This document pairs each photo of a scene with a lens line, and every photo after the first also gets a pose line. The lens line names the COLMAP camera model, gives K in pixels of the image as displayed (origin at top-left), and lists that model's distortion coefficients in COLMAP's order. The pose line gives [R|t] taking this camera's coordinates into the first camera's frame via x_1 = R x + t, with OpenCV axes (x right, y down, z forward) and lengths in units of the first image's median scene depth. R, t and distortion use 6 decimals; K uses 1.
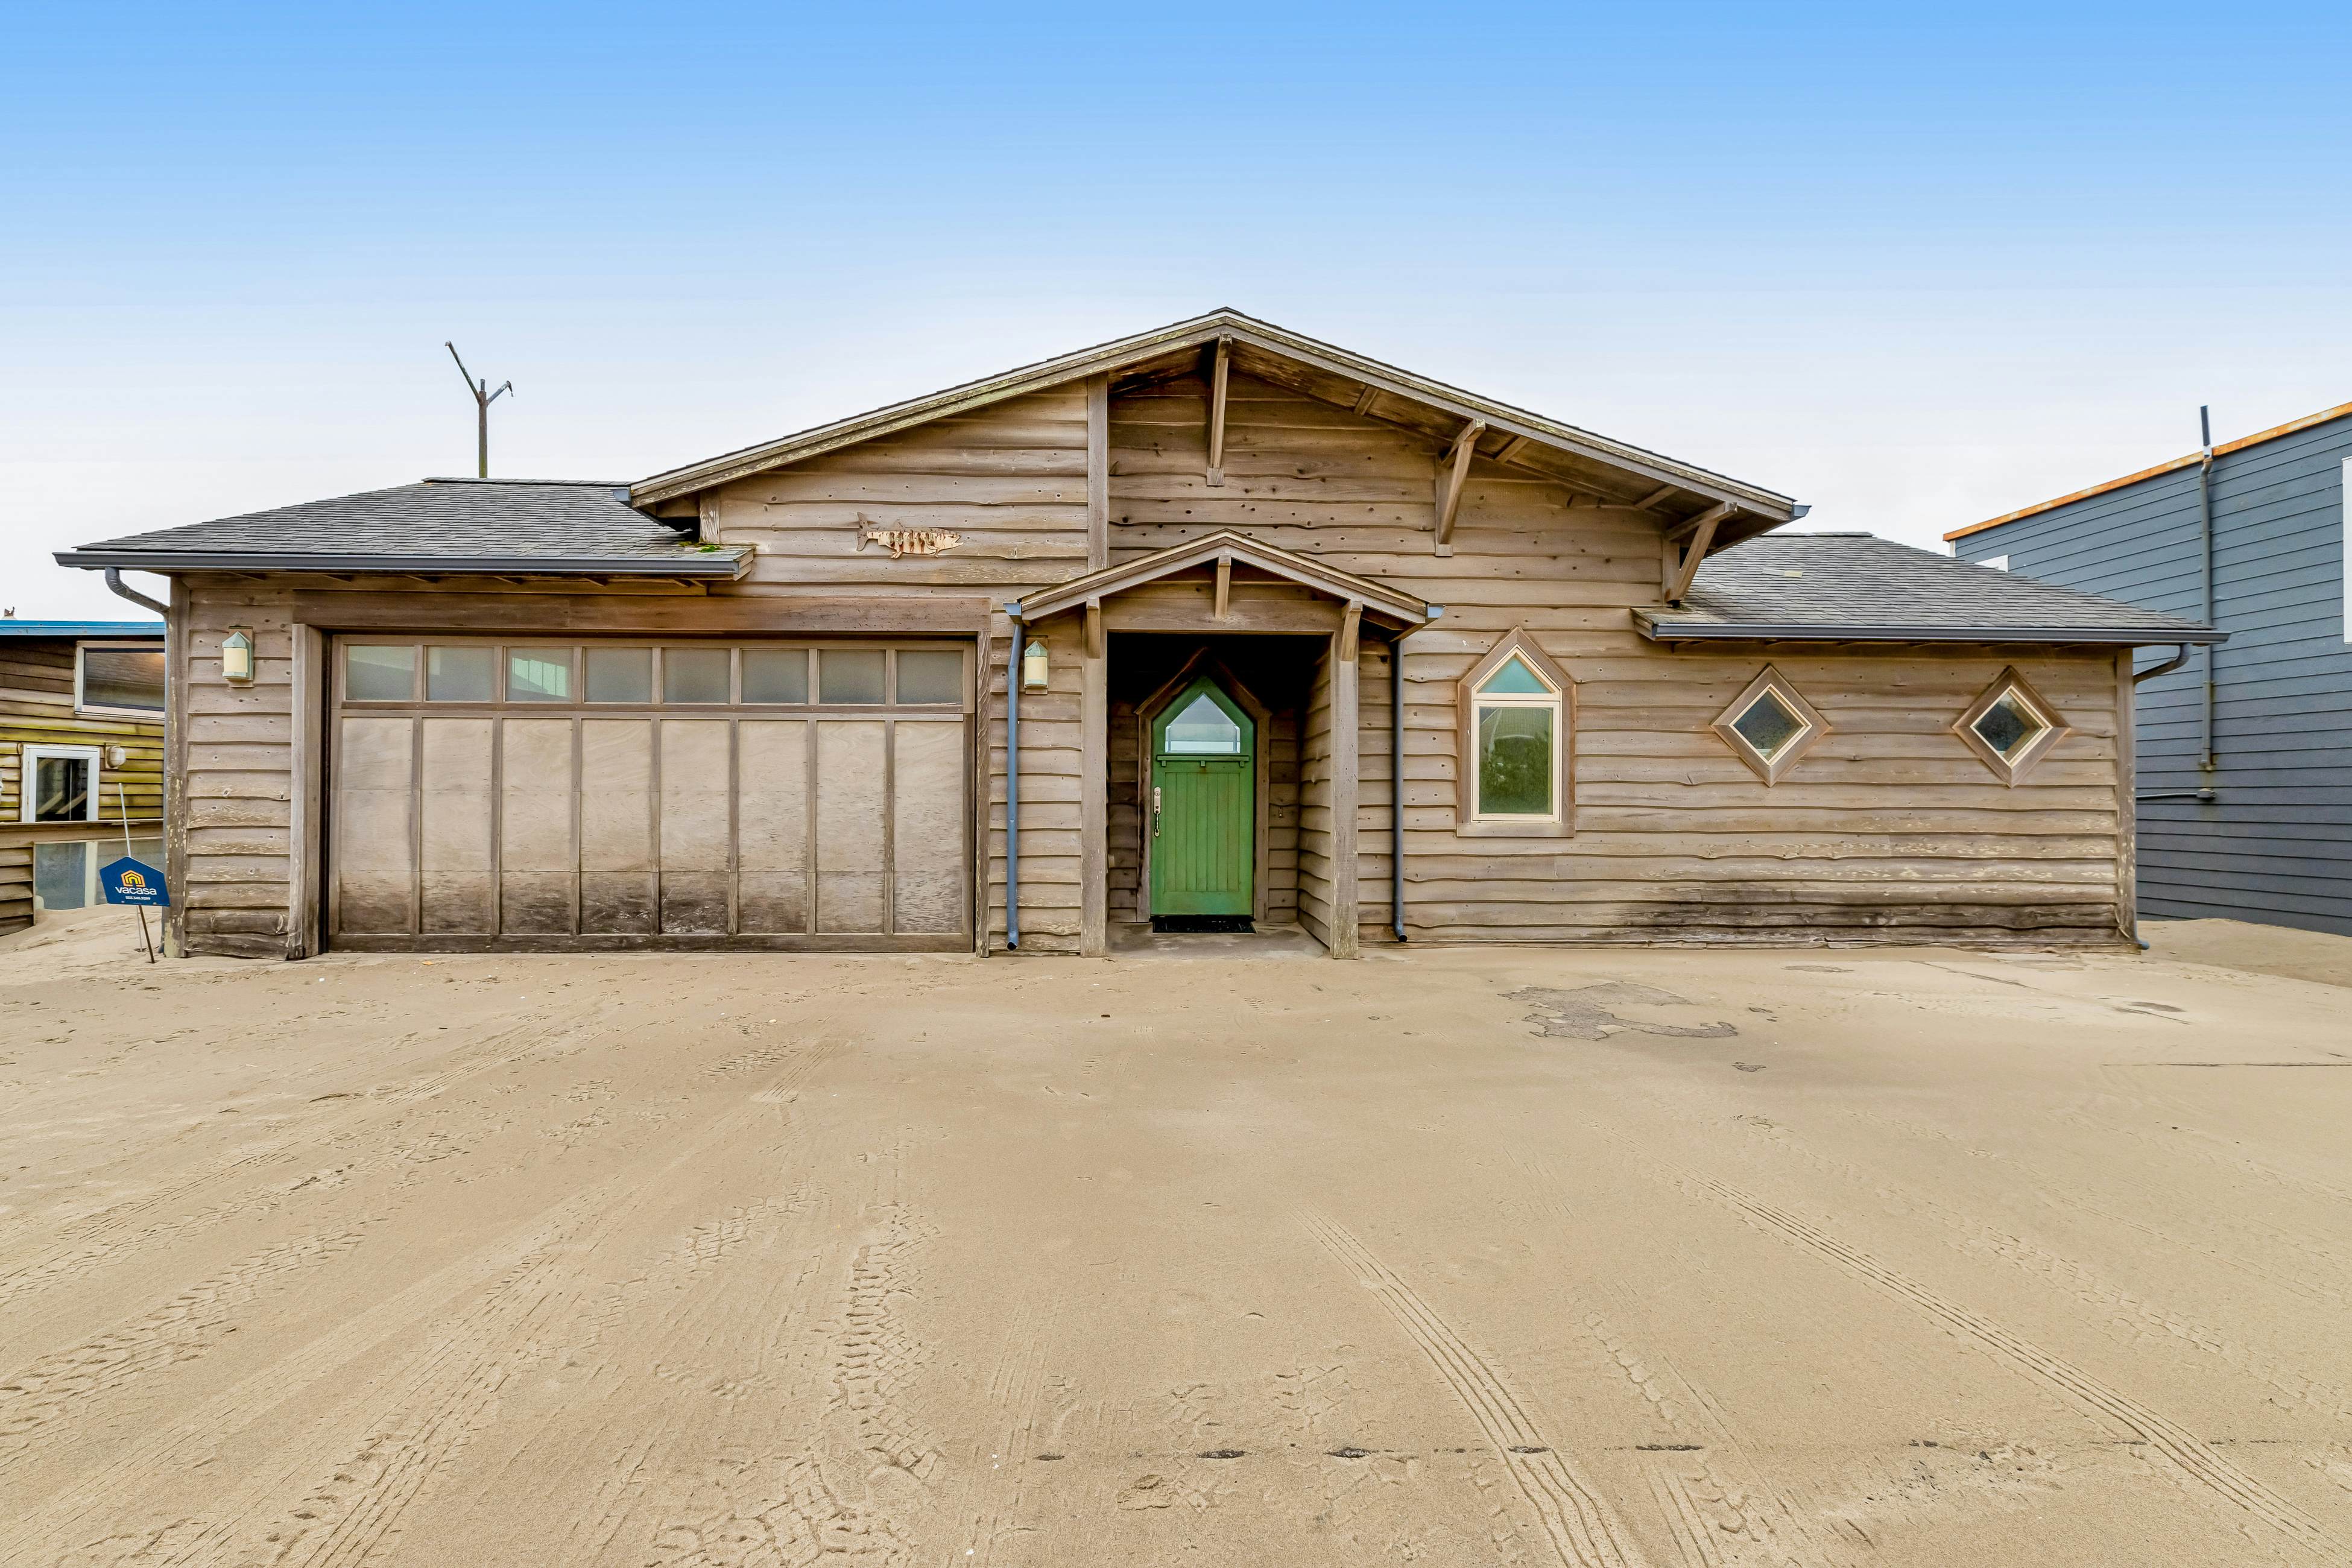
lens RADIAL K [[1129.0, 0, 1175.8], [0, 1129.0, 794.8], [0, 0, 1]] dist [0.001526, 0.000152]
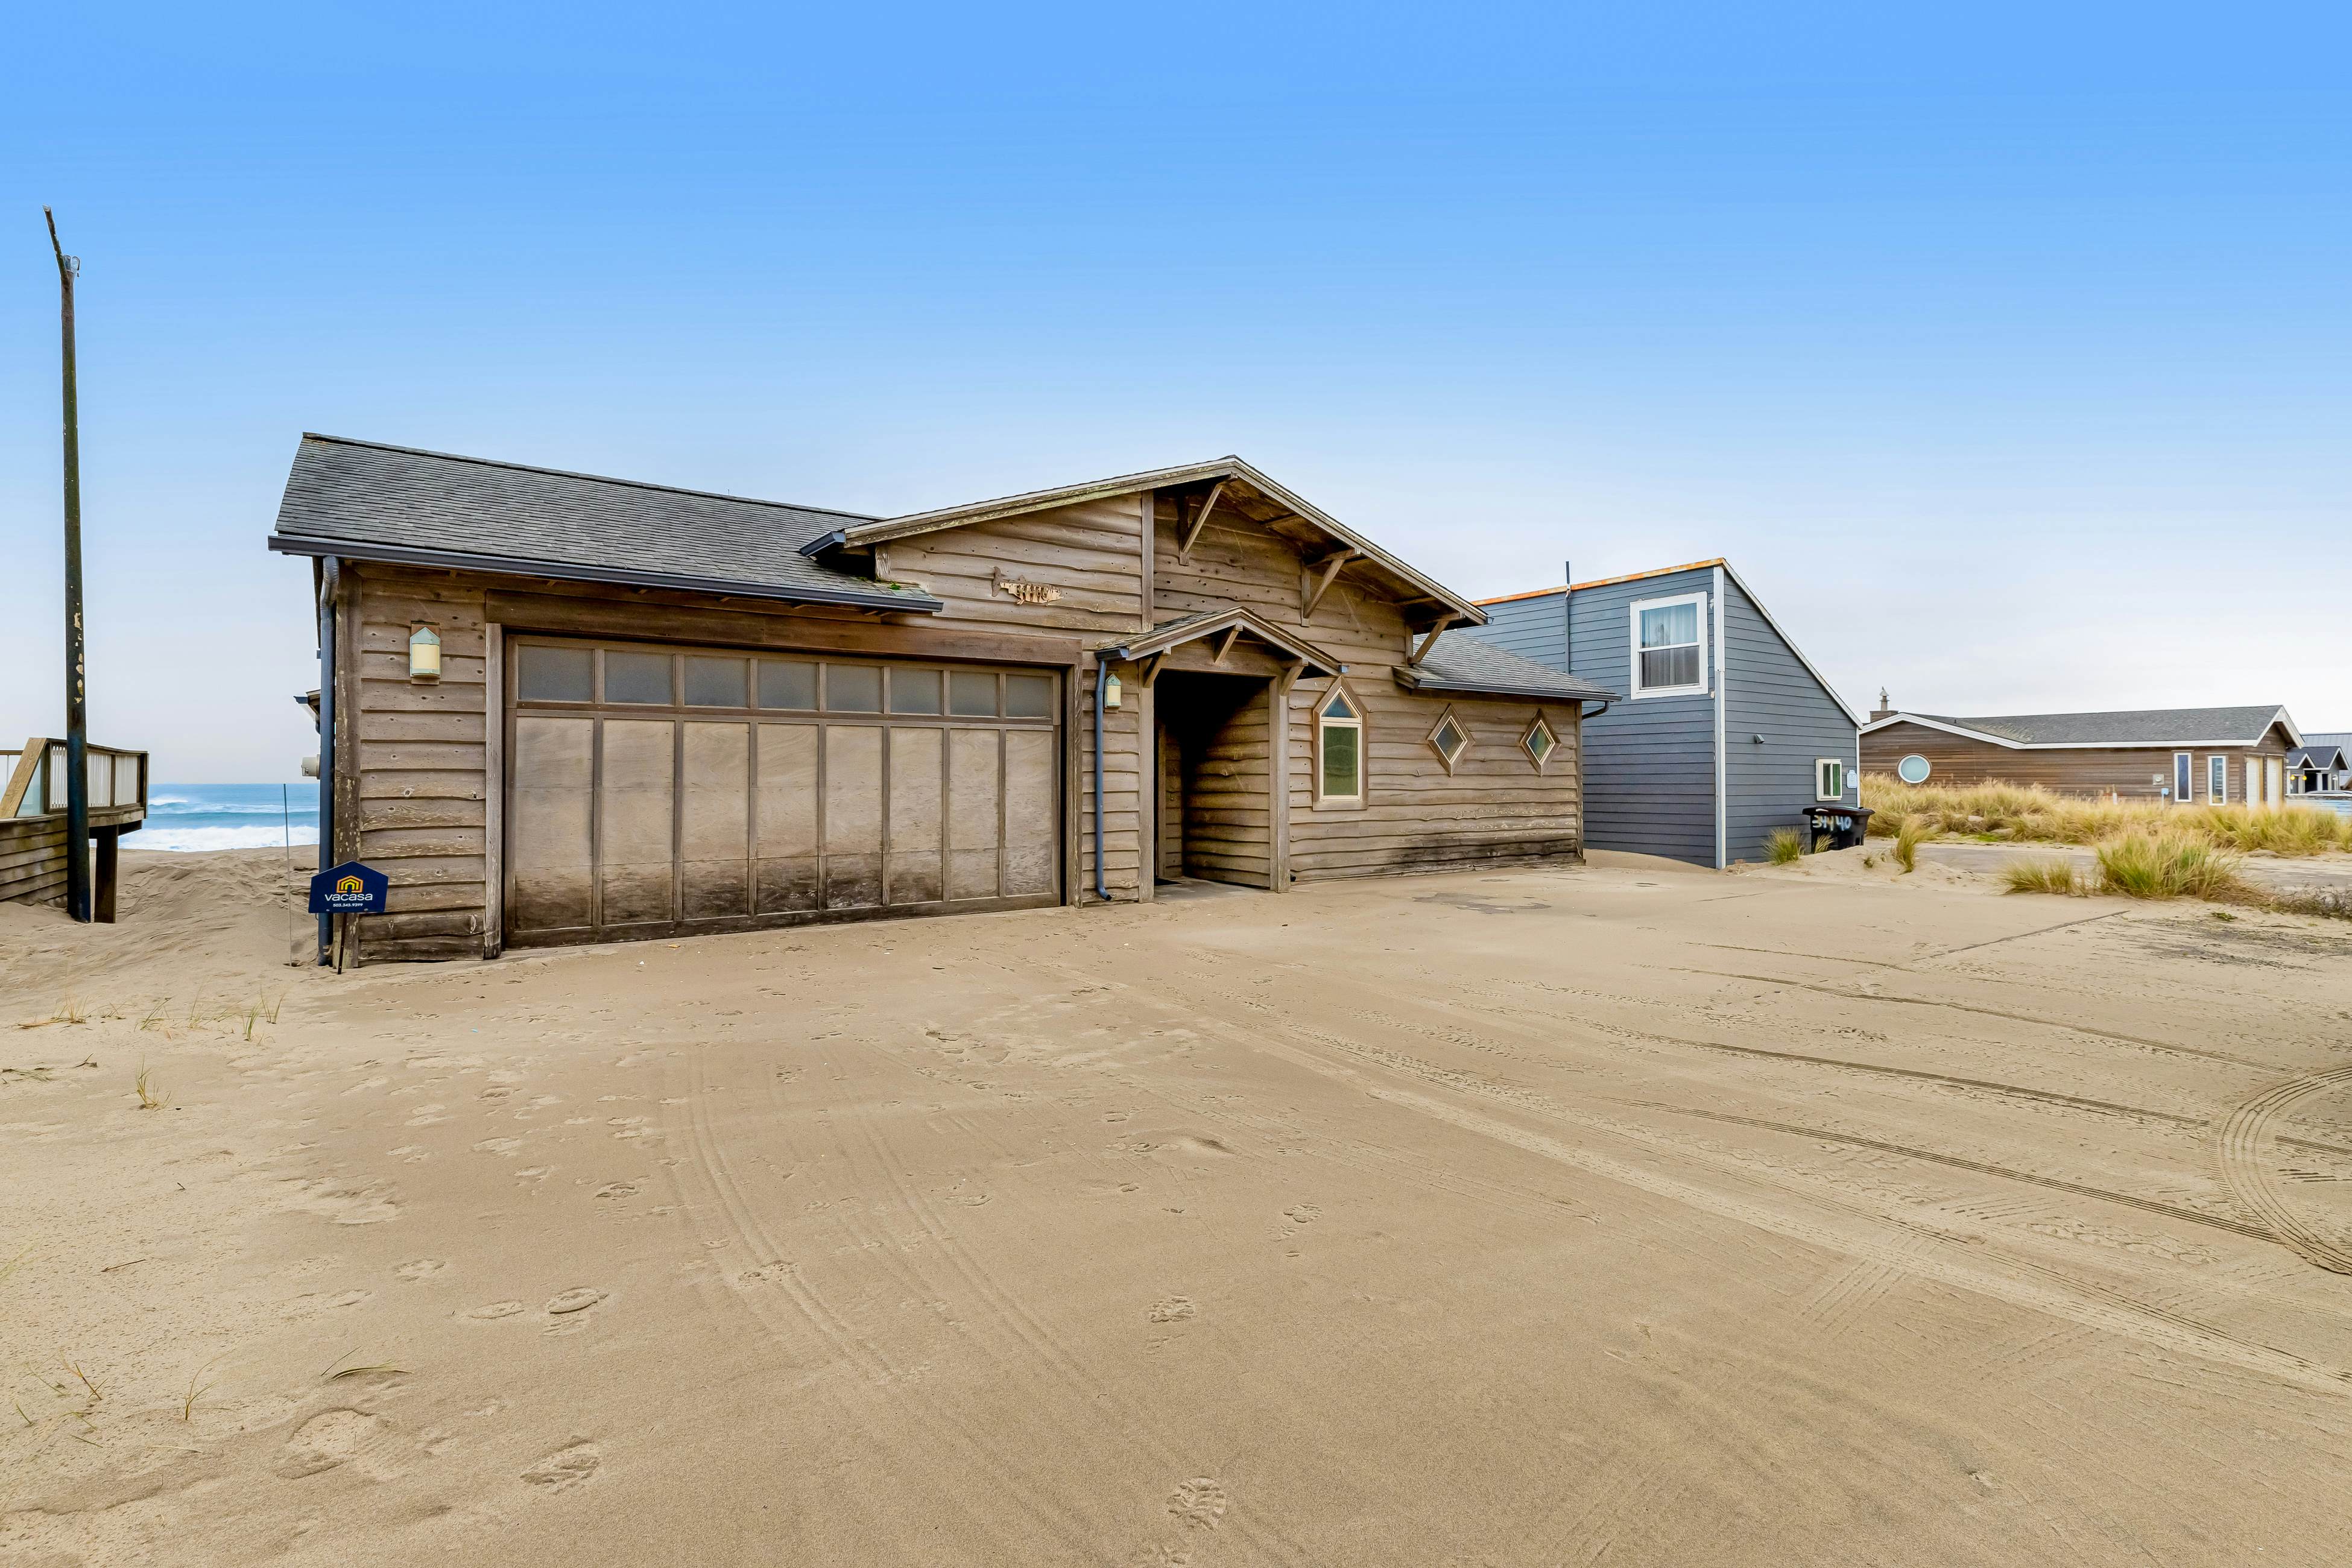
lens RADIAL K [[1222.2, 0, 1176.0], [0, 1222.2, 784.0], [0, 0, 1]] dist [-0.000574, -0.000026]
pose [[0.803853, -0.009490, 0.594752, -0.915146], [0.007179, 0.999955, 0.006254, -0.011125], [-0.594784, -0.000758, 0.803885, -0.226515]]
